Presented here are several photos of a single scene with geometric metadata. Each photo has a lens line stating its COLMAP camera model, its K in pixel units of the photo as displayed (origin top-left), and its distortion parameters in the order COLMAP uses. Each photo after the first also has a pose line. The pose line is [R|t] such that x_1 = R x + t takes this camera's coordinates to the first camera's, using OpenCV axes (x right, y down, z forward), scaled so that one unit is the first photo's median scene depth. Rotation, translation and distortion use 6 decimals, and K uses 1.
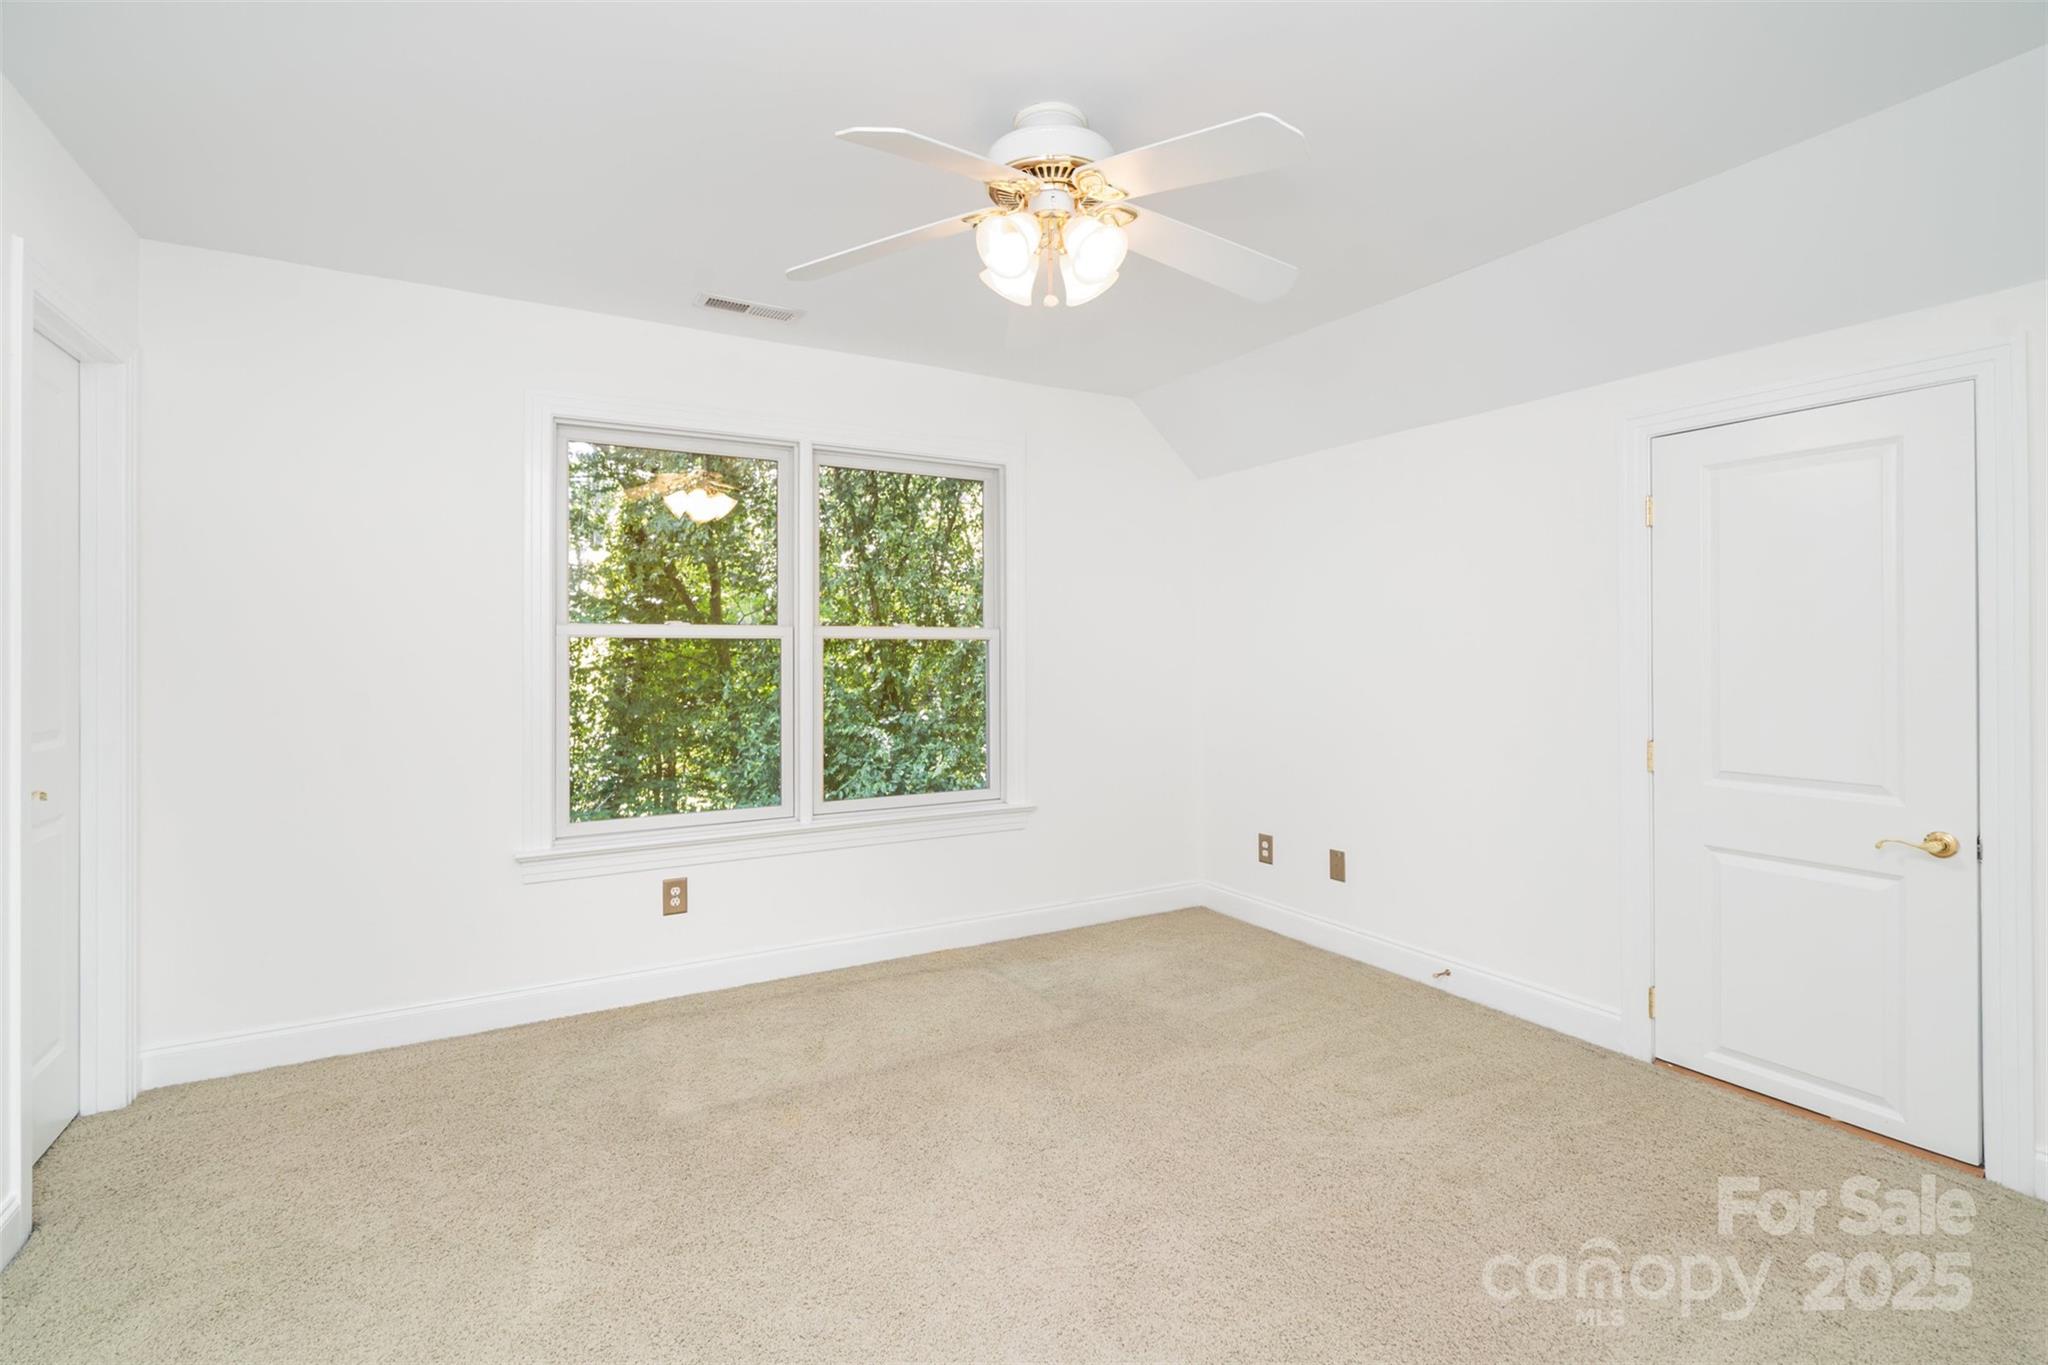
lens RADIAL K [[925.9, 0, 1025.5], [0, 925.9, 675.1], [0, 0, 1]] dist [-0.002446, -0.000084]
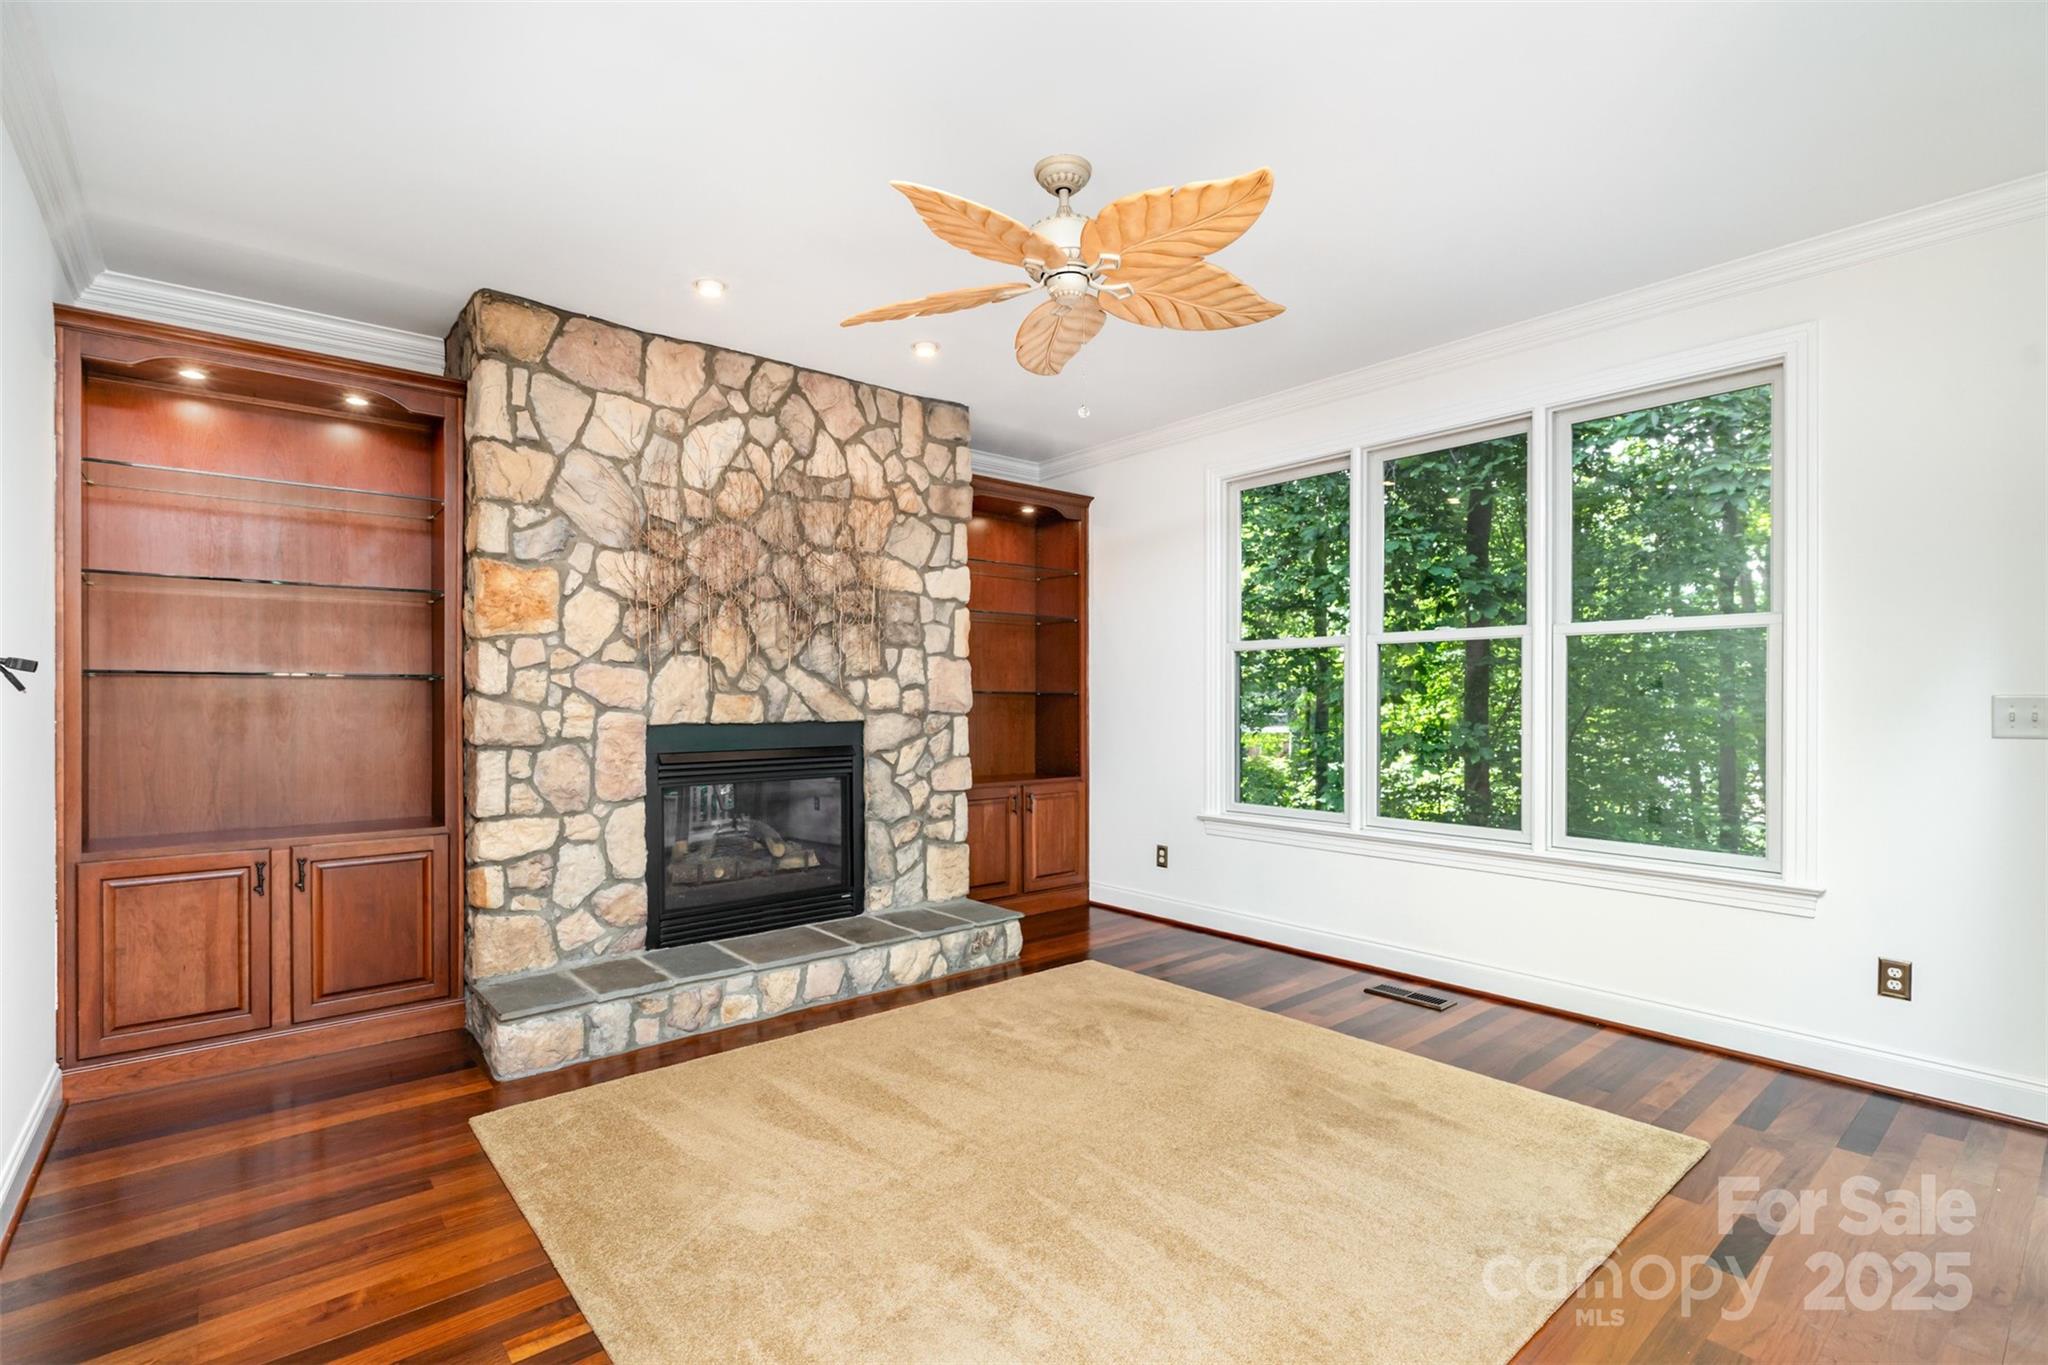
lens RADIAL K [[925.9, 0, 1039.1], [0, 925.9, 695.5], [0, 0, 1]] dist [-0.002446, -0.000084]
pose [[0.150433, 0.009143, -0.988578, 0.549992], [-0.005383, 0.999950, 0.008429, 0.004583], [0.988606, 0.004053, 0.150474, 0.391258]]
